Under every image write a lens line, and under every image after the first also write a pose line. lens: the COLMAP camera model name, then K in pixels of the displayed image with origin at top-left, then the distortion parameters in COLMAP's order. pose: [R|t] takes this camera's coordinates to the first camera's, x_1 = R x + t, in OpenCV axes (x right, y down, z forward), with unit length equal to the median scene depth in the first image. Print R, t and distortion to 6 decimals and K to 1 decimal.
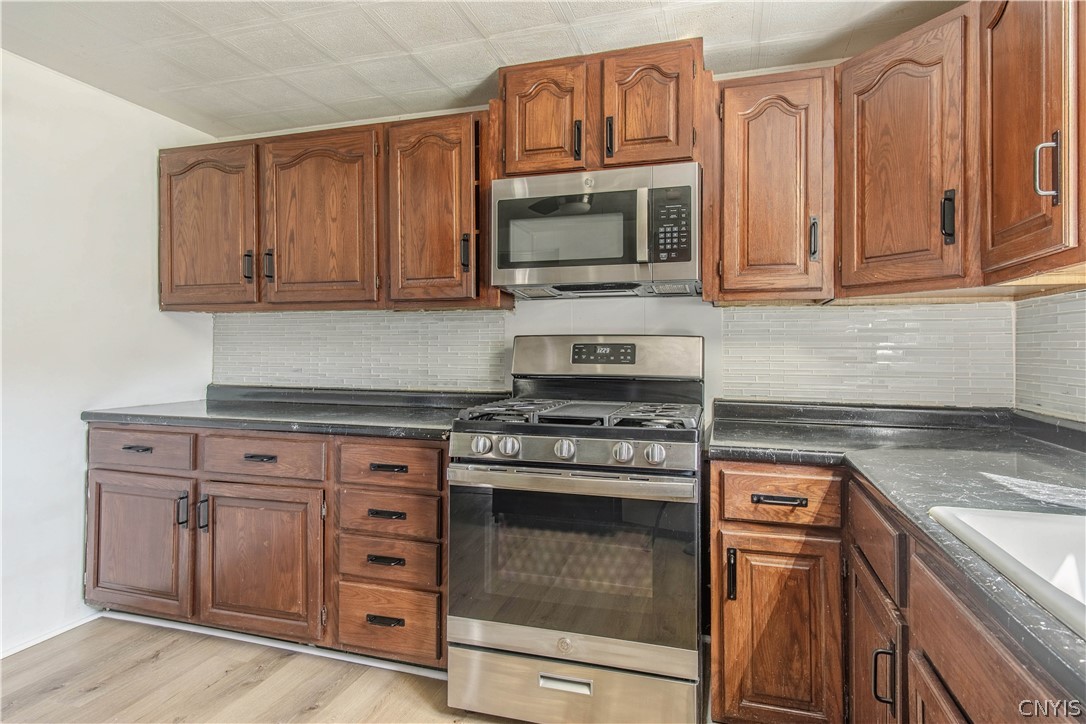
lens RADIAL K [[599.4, 0, 544.7], [0, 599.4, 331.0], [0, 0, 1]] dist [0.004399, -0.000103]
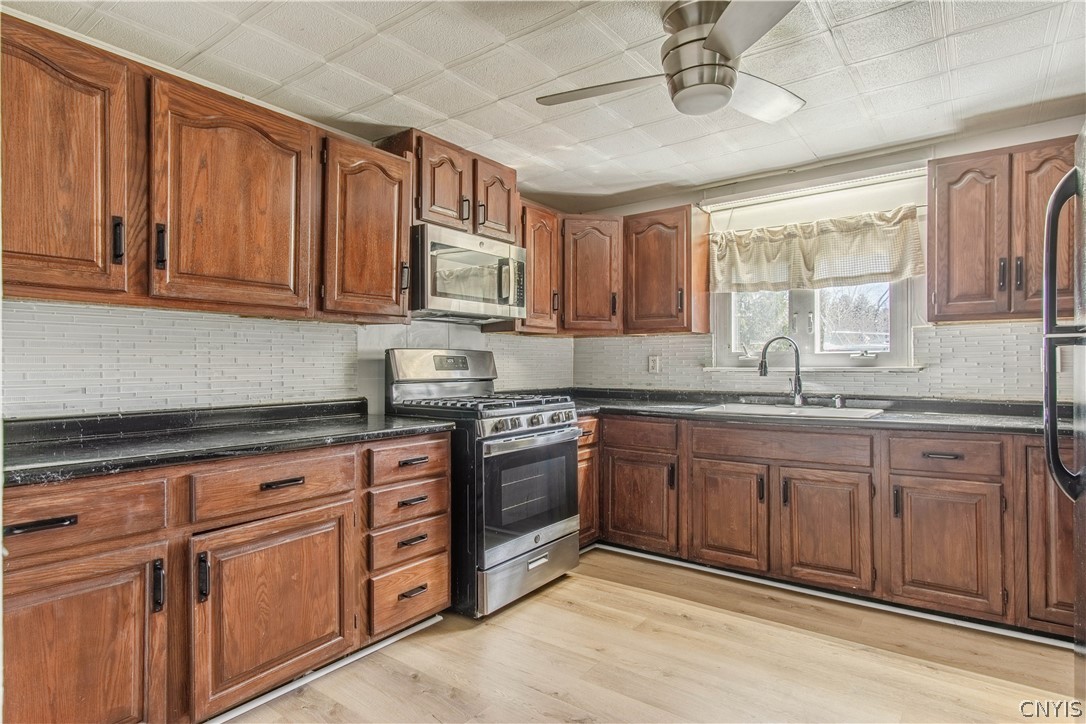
lens RADIAL K [[575.3, 0, 544.0], [0, 575.3, 358.6], [0, 0, 1]] dist [0.012331, -0.001714]
pose [[0.332560, 0.002869, 0.943078, -1.167835], [-0.027715, 0.999593, 0.006732, 0.013157], [-0.942675, -0.028377, 0.332504, 0.376683]]
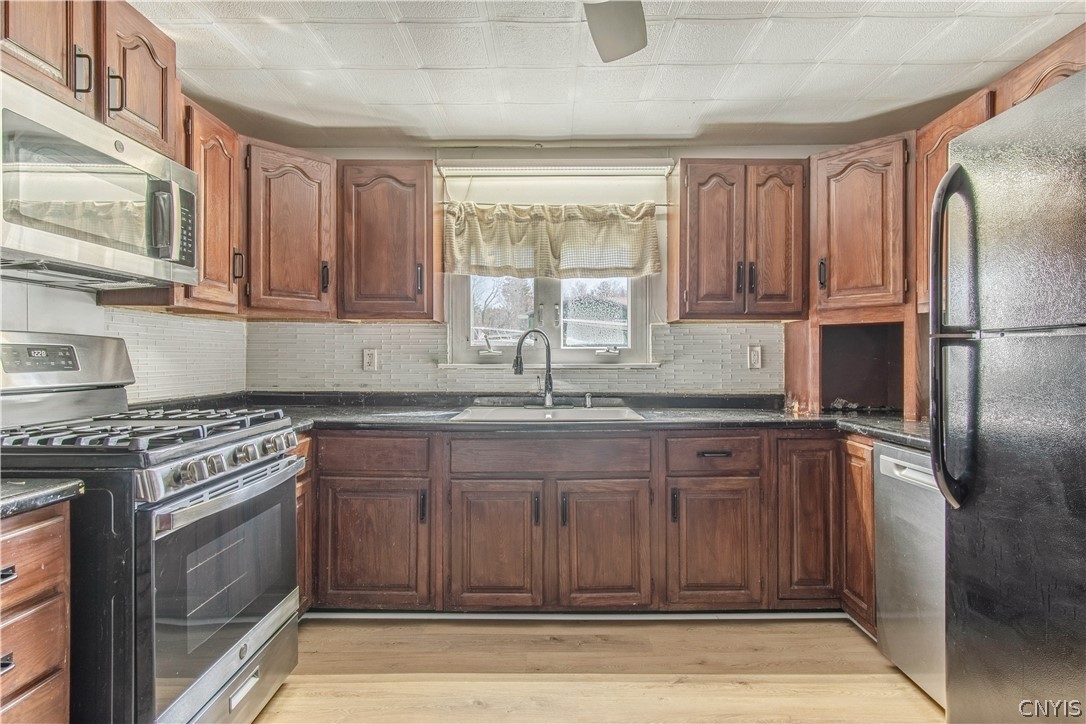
lens RADIAL K [[575.3, 0, 544.0], [0, 575.3, 358.6], [0, 0, 1]] dist [0.012331, -0.001714]
pose [[-0.289685, -0.009116, 0.957079, -0.822293], [-0.037098, 0.999310, -0.001710, 0.017963], [-0.956403, -0.036001, -0.289824, 0.655642]]
